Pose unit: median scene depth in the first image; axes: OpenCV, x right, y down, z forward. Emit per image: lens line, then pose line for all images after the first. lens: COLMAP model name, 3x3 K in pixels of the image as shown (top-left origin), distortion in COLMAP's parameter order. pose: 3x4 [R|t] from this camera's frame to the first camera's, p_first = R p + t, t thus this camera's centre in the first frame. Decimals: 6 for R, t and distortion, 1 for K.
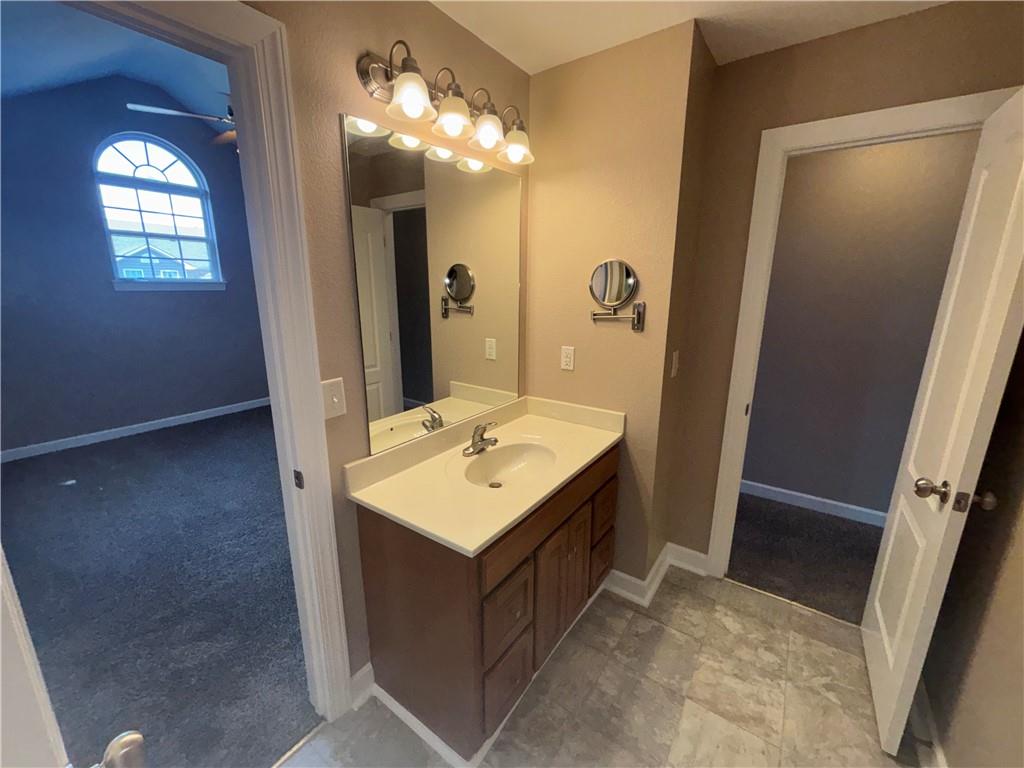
lens RADIAL K [[414.0, 0, 514.0], [0, 414.0, 385.0], [0, 0, 1]] dist [0.000051, 0.000249]
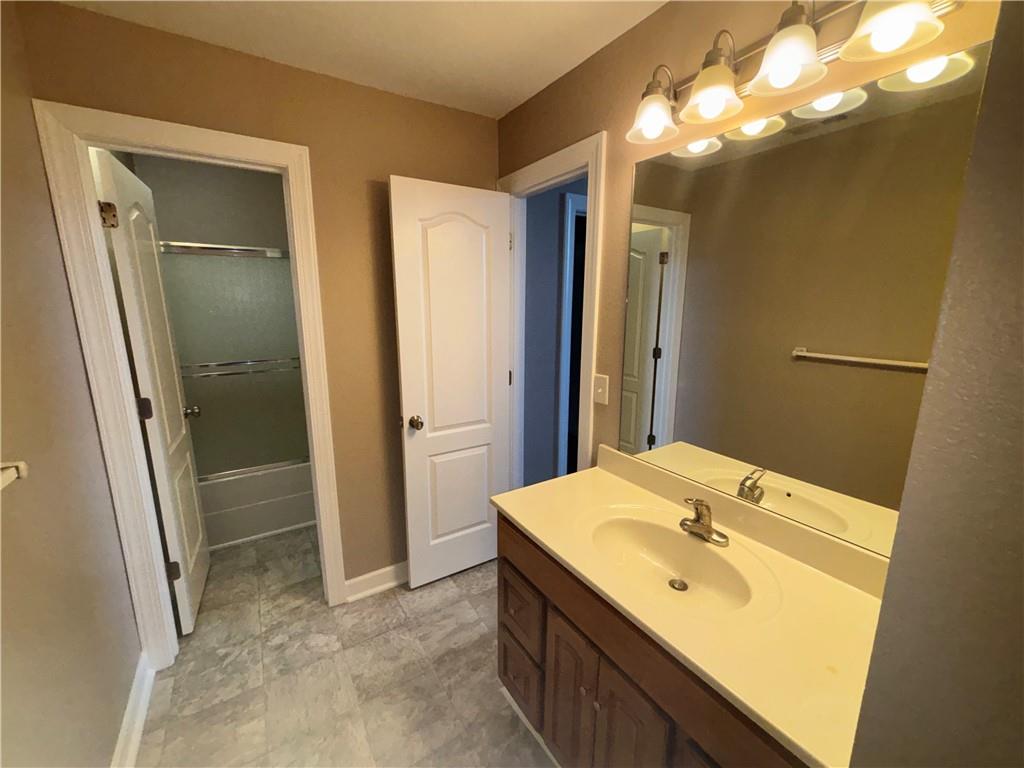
lens RADIAL K [[414.0, 0, 518.1], [0, 414.0, 379.6], [0, 0, 1]] dist [0.000051, 0.000249]
pose [[-0.368238, 0.174352, -0.913237, 0.828163], [-0.221610, 0.937487, 0.268340, -0.280066], [0.902934, 0.301195, -0.306581, 1.116454]]
